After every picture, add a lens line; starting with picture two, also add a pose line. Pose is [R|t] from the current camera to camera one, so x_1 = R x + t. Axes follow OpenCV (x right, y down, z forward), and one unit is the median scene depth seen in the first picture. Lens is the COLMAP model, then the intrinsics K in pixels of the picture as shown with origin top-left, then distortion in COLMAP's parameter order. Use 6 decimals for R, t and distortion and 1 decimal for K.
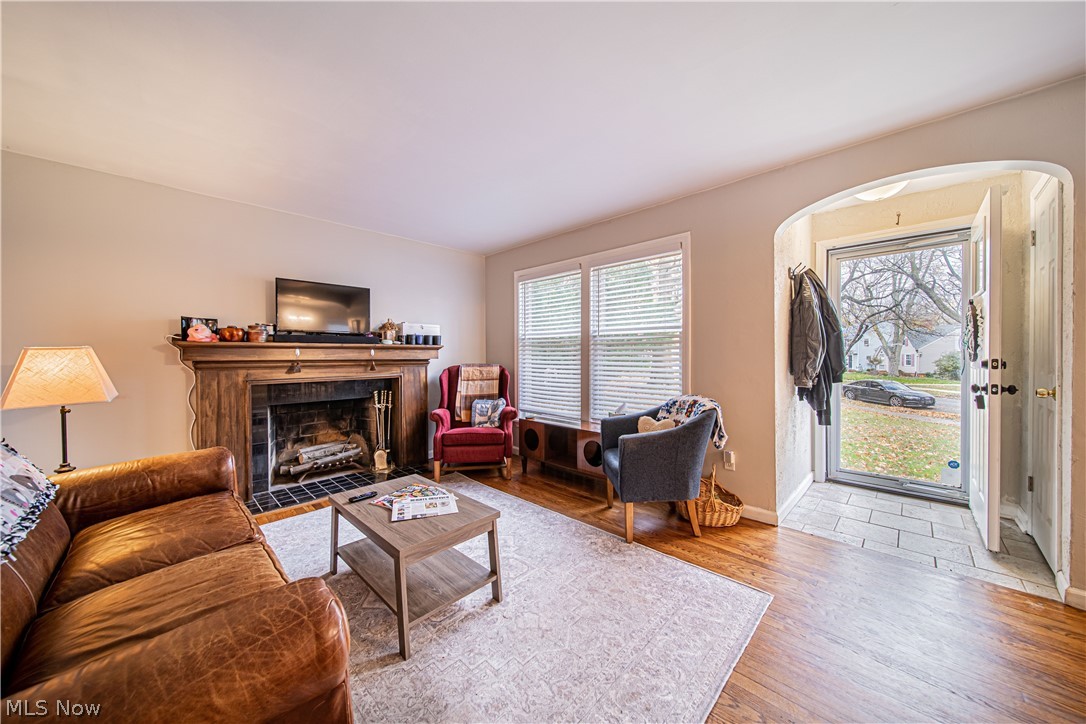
lens RADIAL K [[377.1, 0, 545.0], [0, 377.1, 358.8], [0, 0, 1]] dist [0.000388, -0.000025]
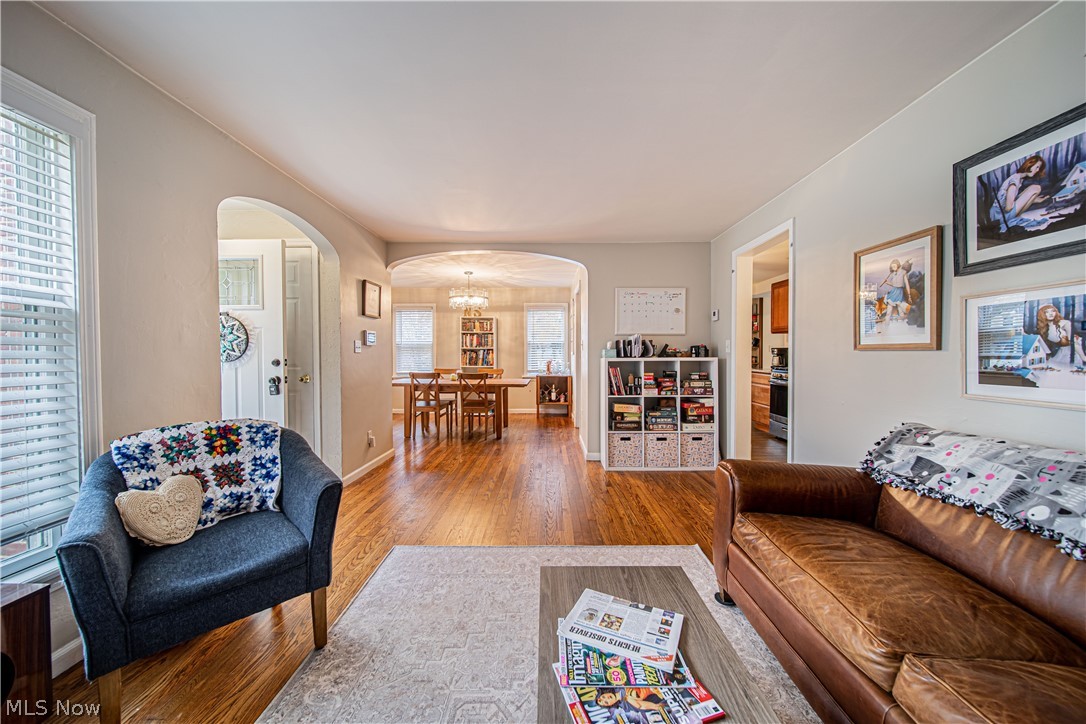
lens RADIAL K [[377.1, 0, 545.0], [0, 377.1, 358.8], [0, 0, 1]] dist [0.000388, -0.000025]
pose [[-0.686569, -0.006857, 0.727032, -0.633304], [0.011335, 0.999733, 0.020134, -0.017364], [-0.726976, 0.022064, -0.686308, 1.432692]]
